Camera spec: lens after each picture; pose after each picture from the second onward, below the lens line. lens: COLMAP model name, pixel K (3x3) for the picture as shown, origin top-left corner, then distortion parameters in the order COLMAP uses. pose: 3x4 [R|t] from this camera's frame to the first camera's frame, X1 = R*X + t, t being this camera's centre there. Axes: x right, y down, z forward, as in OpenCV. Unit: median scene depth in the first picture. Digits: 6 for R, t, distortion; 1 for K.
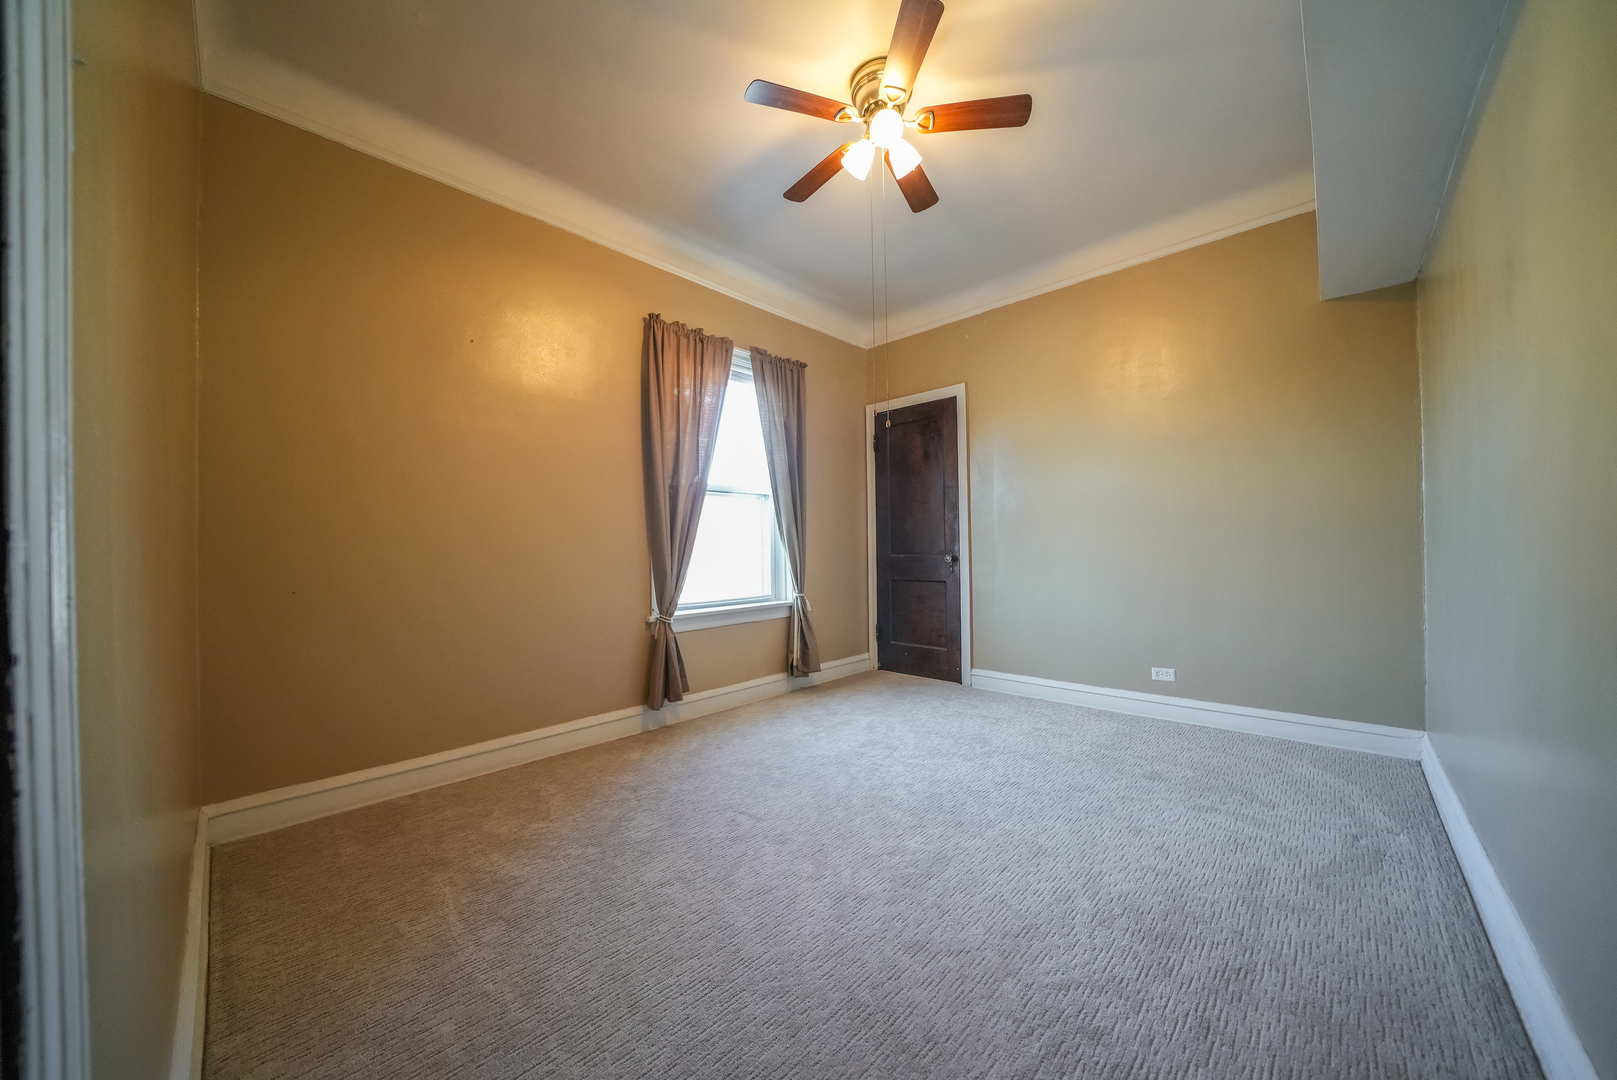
lens RADIAL K [[553.4, 0, 804.4], [0, 553.4, 549.3], [0, 0, 1]] dist [-0.012159, 0.000058]
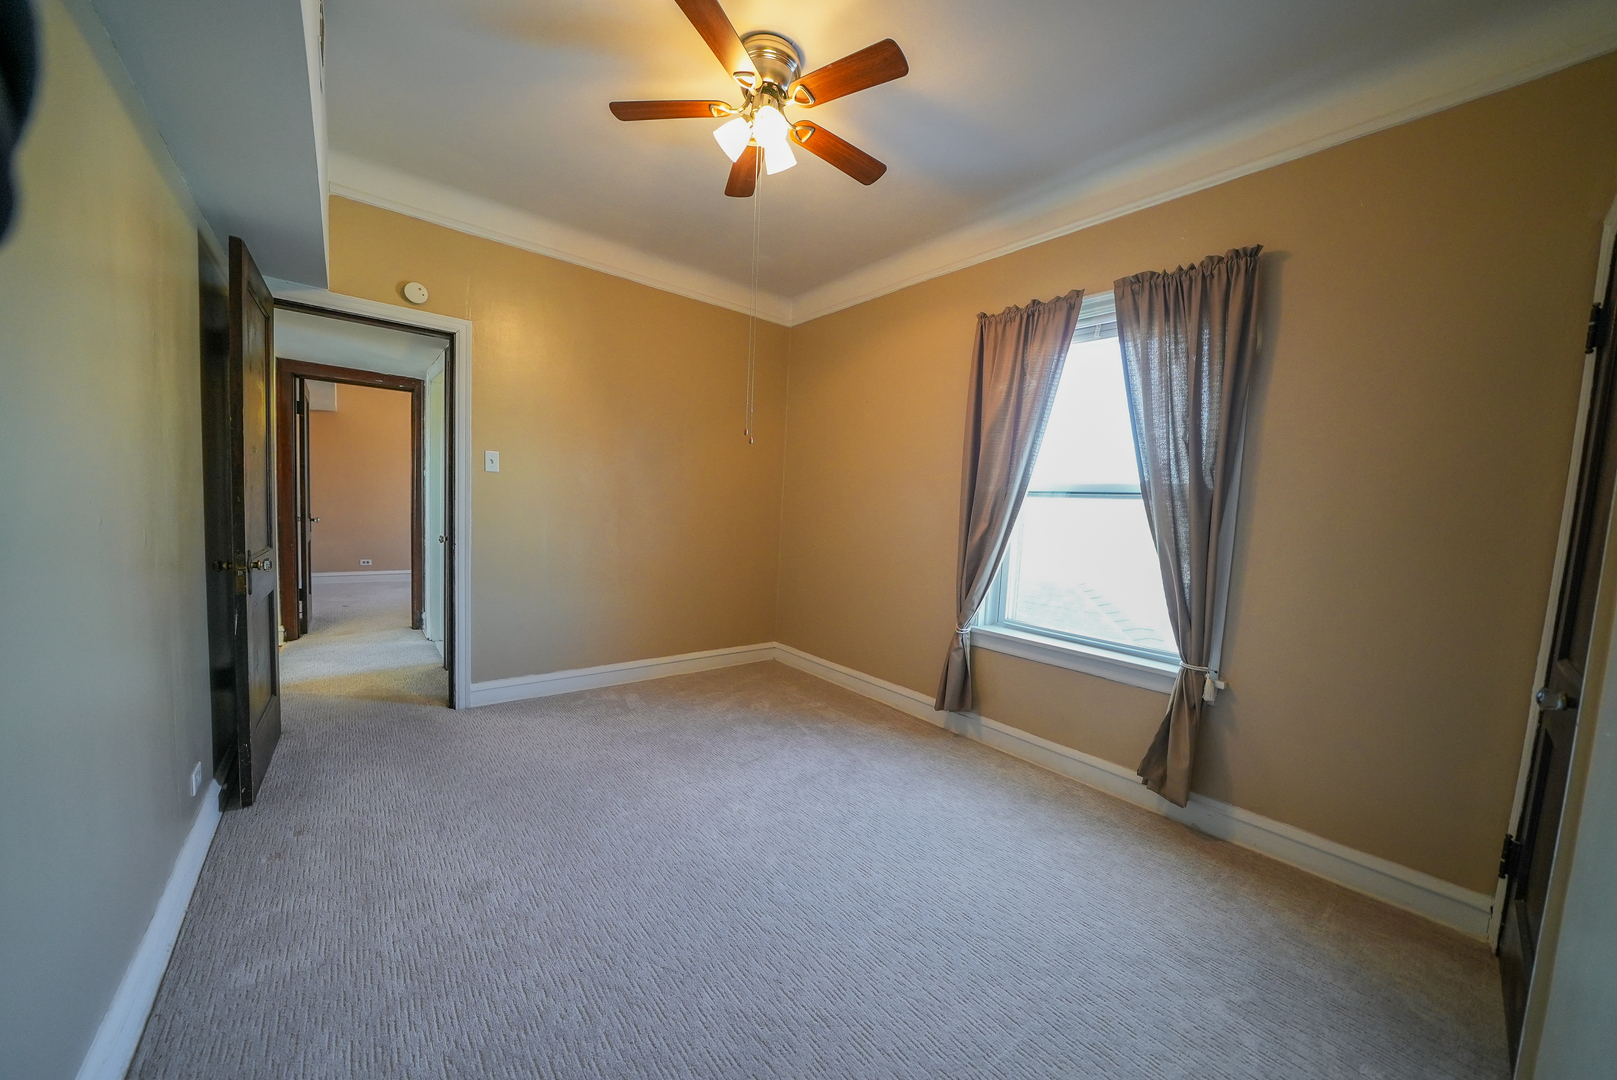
lens RADIAL K [[553.4, 0, 794.3], [0, 553.4, 539.6], [0, 0, 1]] dist [-0.012159, 0.000058]
pose [[-0.101581, 0.065664, -0.992658, 0.686184], [-0.051015, 0.996163, 0.071117, -0.077525], [0.993518, 0.057864, -0.097842, 0.728766]]
